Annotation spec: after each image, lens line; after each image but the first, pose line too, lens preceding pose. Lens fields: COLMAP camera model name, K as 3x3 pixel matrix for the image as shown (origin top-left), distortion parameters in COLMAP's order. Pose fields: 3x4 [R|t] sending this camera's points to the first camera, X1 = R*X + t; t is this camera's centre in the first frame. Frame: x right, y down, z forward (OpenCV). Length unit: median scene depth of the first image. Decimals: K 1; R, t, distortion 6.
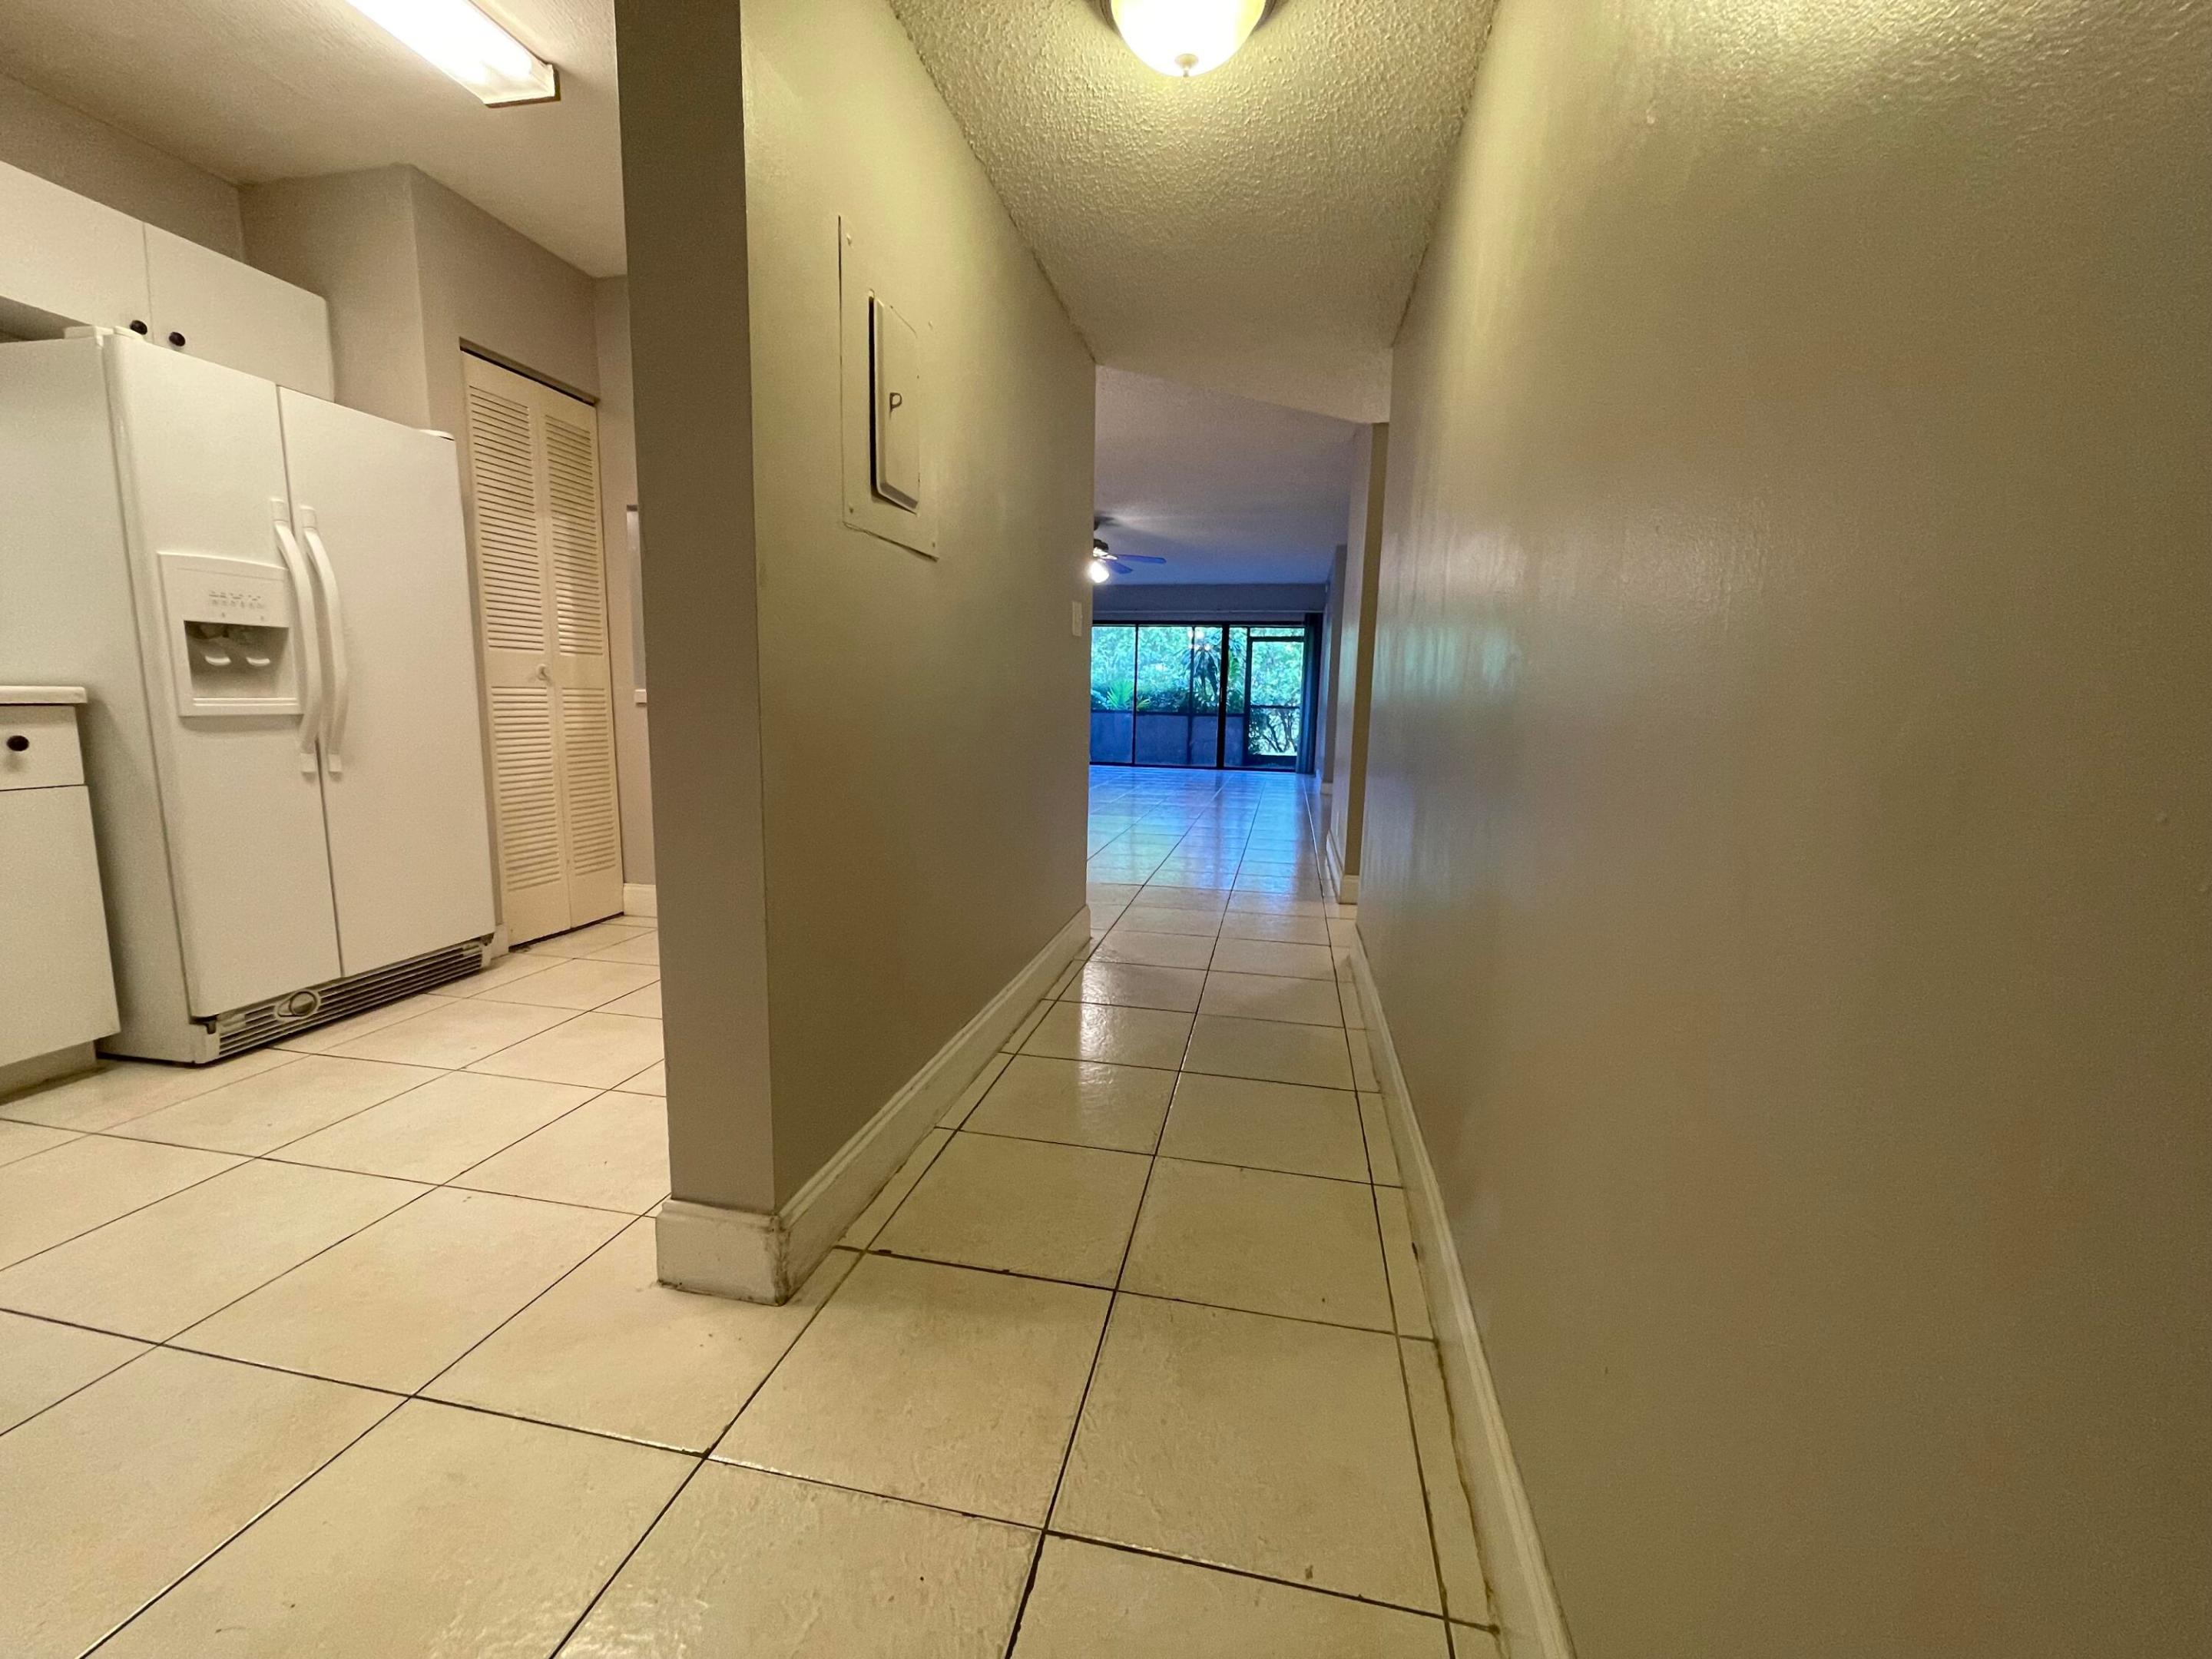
lens RADIAL K [[900.4, 0, 1100.1], [0, 900.4, 823.3], [0, 0, 1]] dist [0.001945, 0.000407]
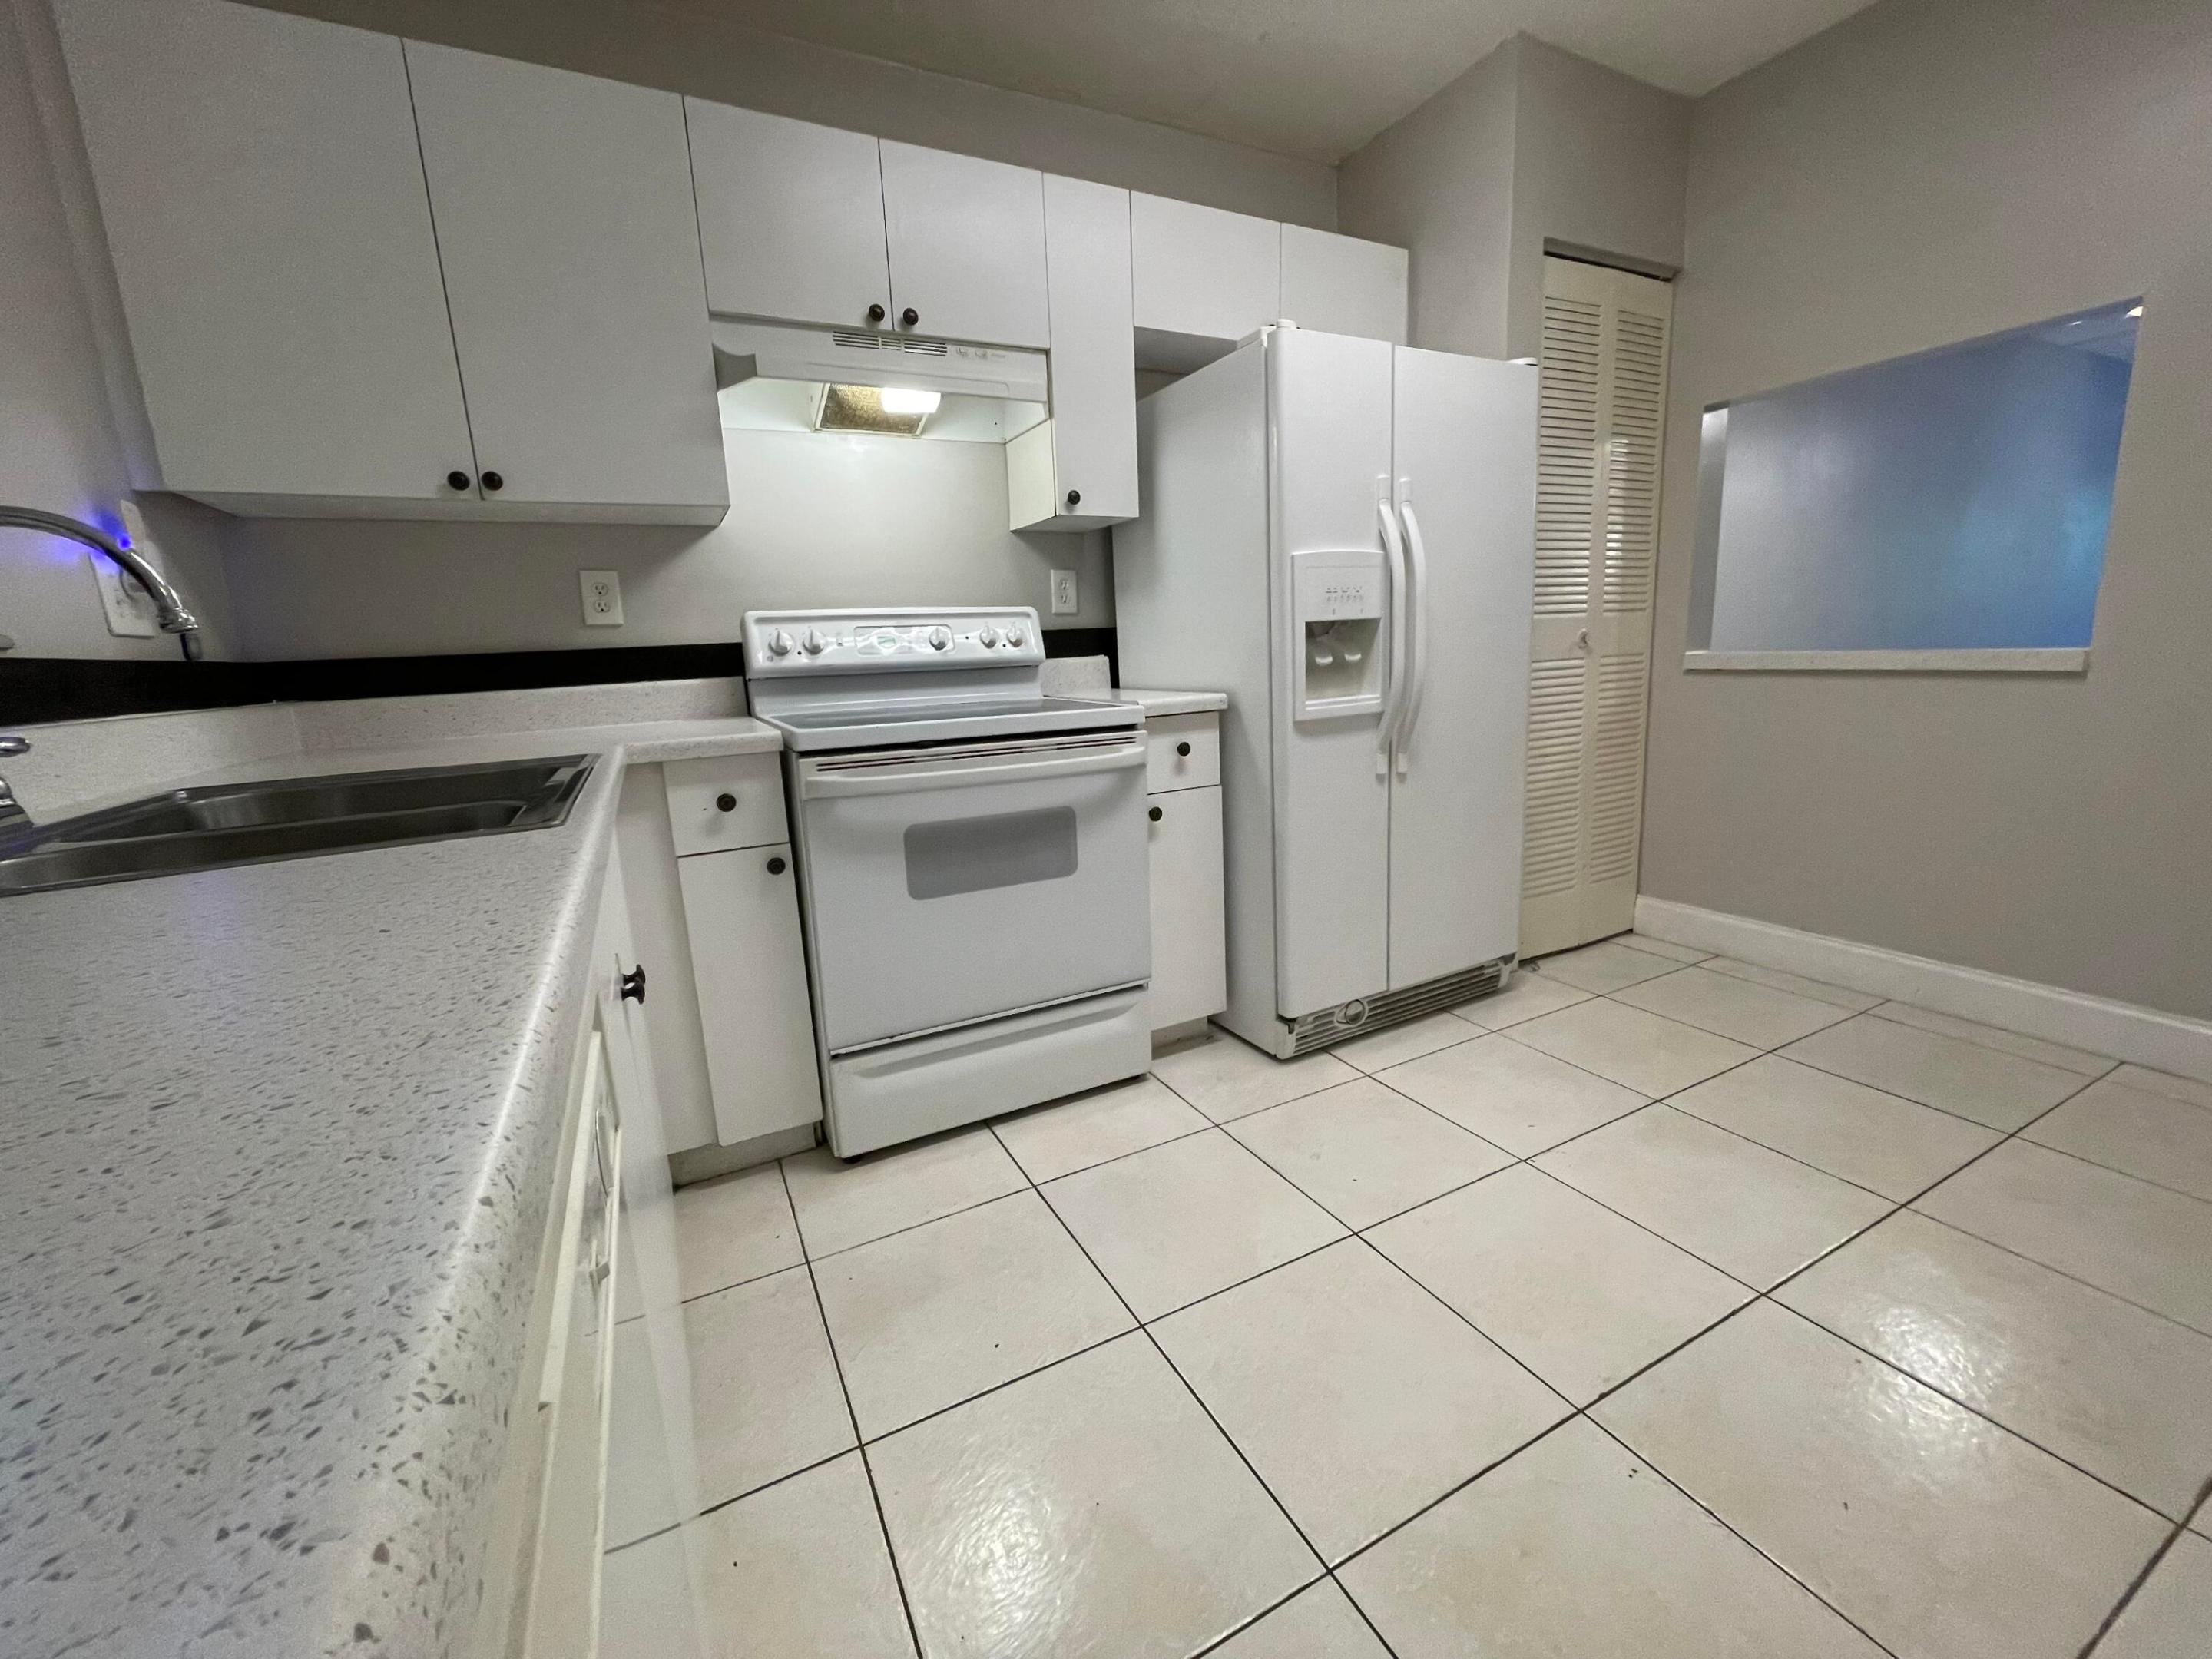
lens RADIAL K [[900.4, 0, 1100.1], [0, 900.4, 823.3], [0, 0, 1]] dist [0.001945, 0.000407]
pose [[0.628619, 0.094548, -0.771945, -0.370447], [-0.043374, 0.995300, 0.086583, -0.080038], [0.776503, -0.020946, 0.629765, 0.209178]]
